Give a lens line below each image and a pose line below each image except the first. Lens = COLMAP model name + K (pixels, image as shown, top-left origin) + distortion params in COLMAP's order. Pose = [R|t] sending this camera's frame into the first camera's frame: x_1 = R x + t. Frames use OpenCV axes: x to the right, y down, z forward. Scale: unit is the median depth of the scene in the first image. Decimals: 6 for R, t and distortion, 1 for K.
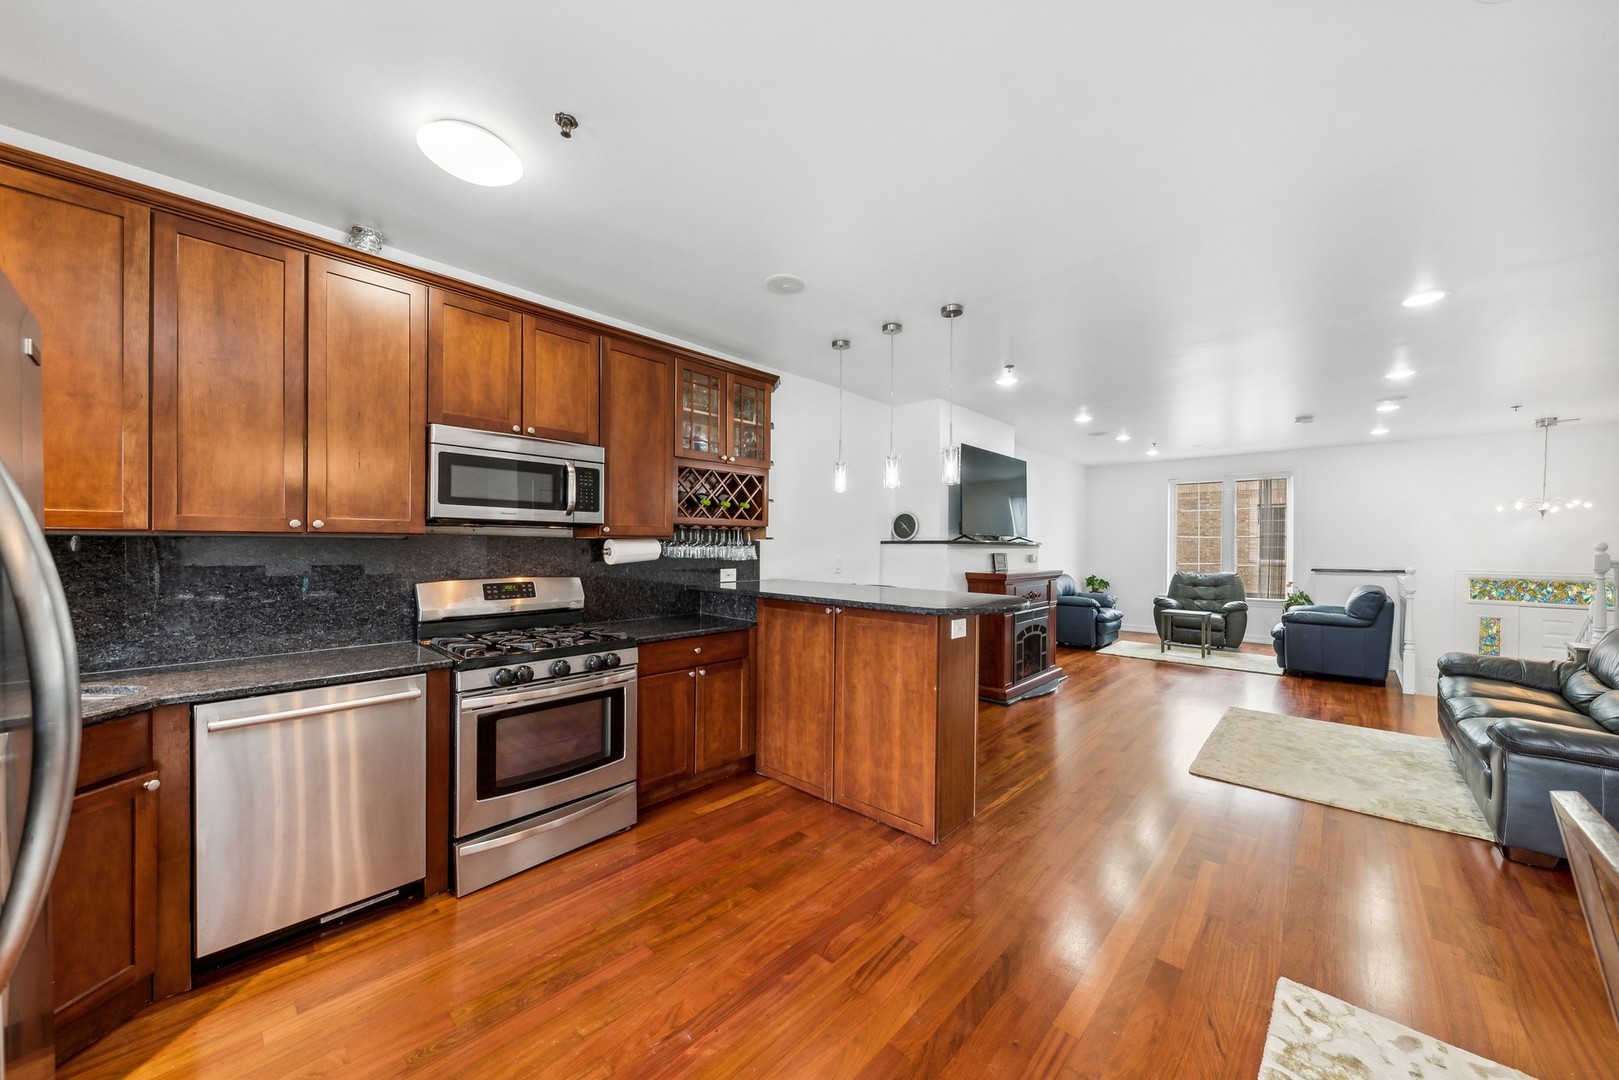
lens RADIAL K [[567.6, 0, 809.2], [0, 567.6, 549.4], [0, 0, 1]] dist [0.005722, -0.000430]
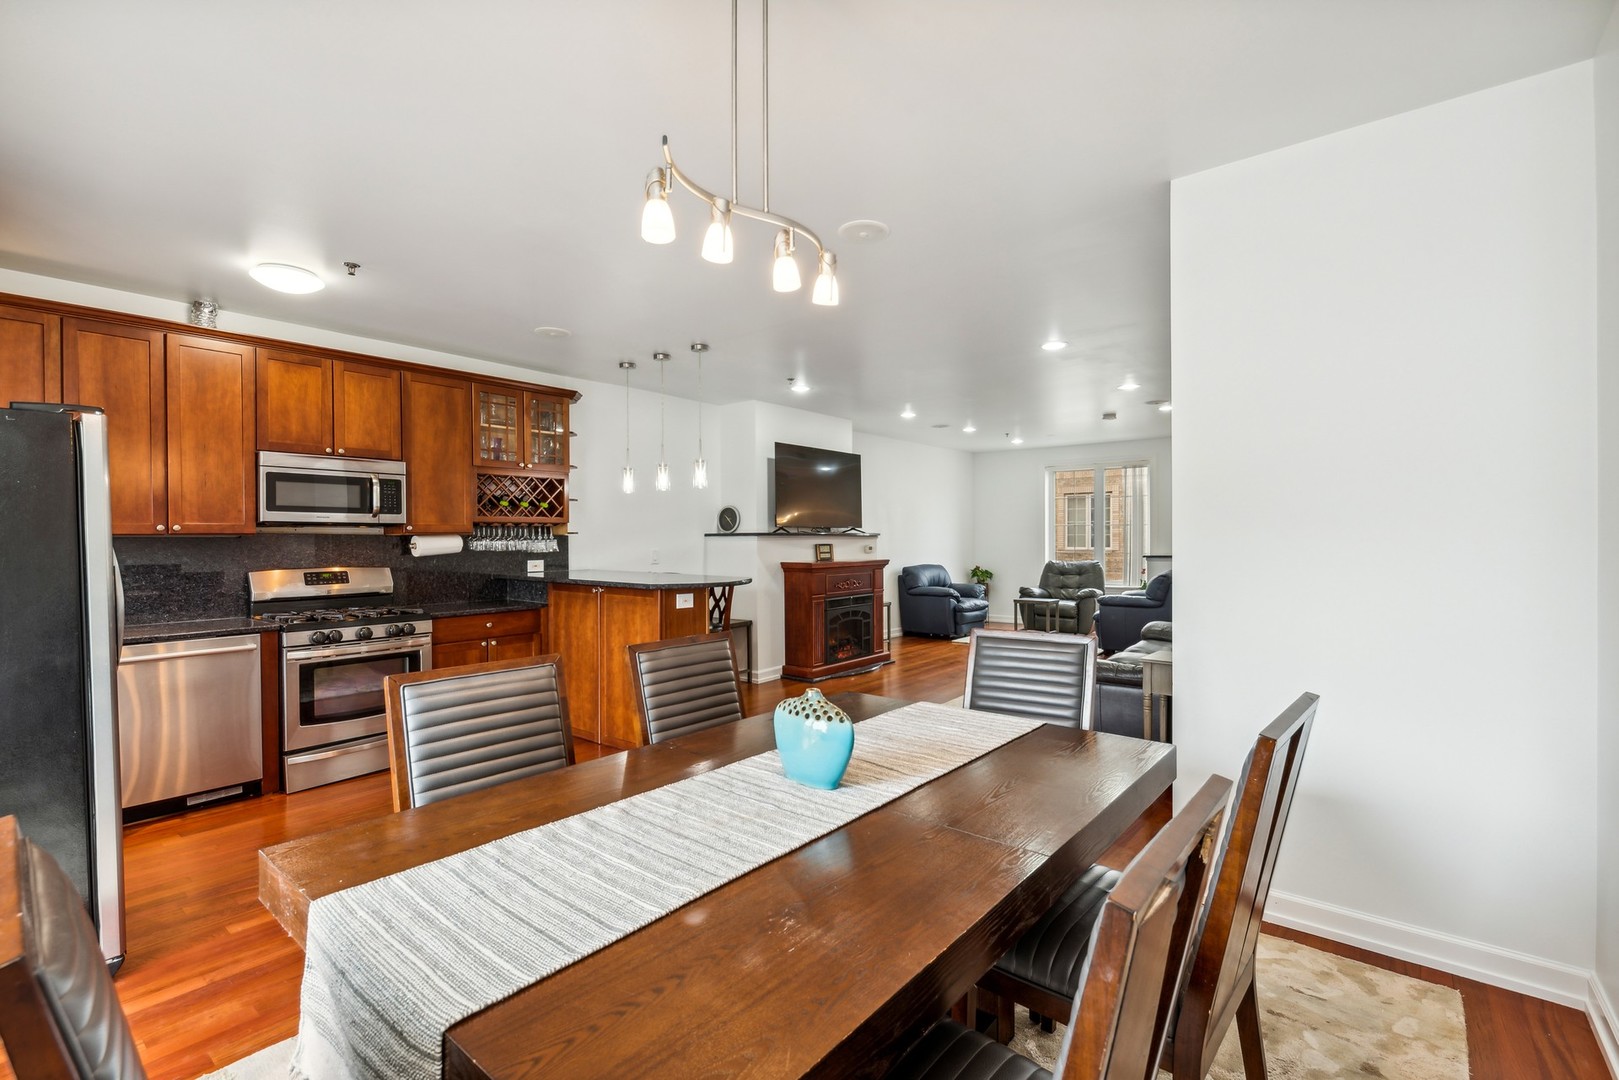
lens RADIAL K [[724.4, 0, 815.2], [0, 724.4, 548.7], [0, 0, 1]] dist [0.004956, -0.003180]
pose [[0.996889, -0.012168, 0.077870, 0.411503], [0.011522, 0.999895, 0.008748, 0.006745], [-0.077968, -0.007824, 0.996925, -0.659426]]
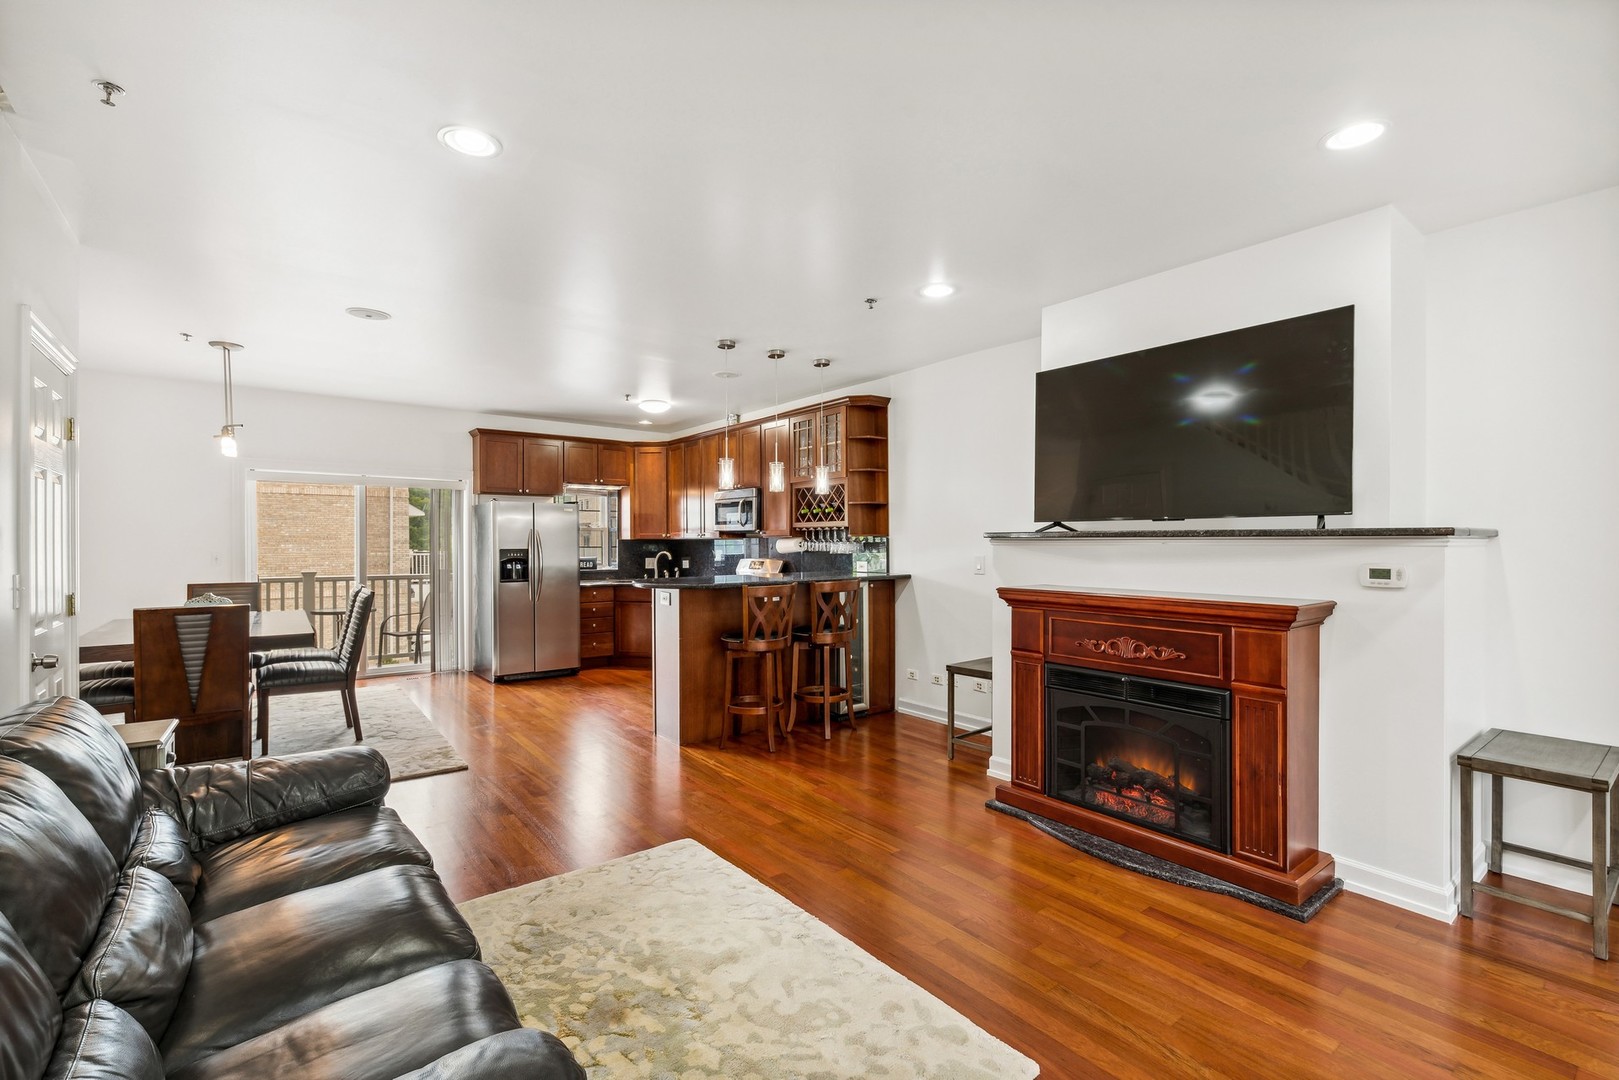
lens RADIAL K [[660.7, 0, 810.0], [0, 660.7, 542.8], [0, 0, 1]] dist [0.016680, 0.000063]
pose [[-0.127768, -0.002670, -0.991801, 1.731925], [-0.007182, 0.999973, -0.001766, -0.002712], [0.991778, 0.006897, -0.127784, 1.460858]]
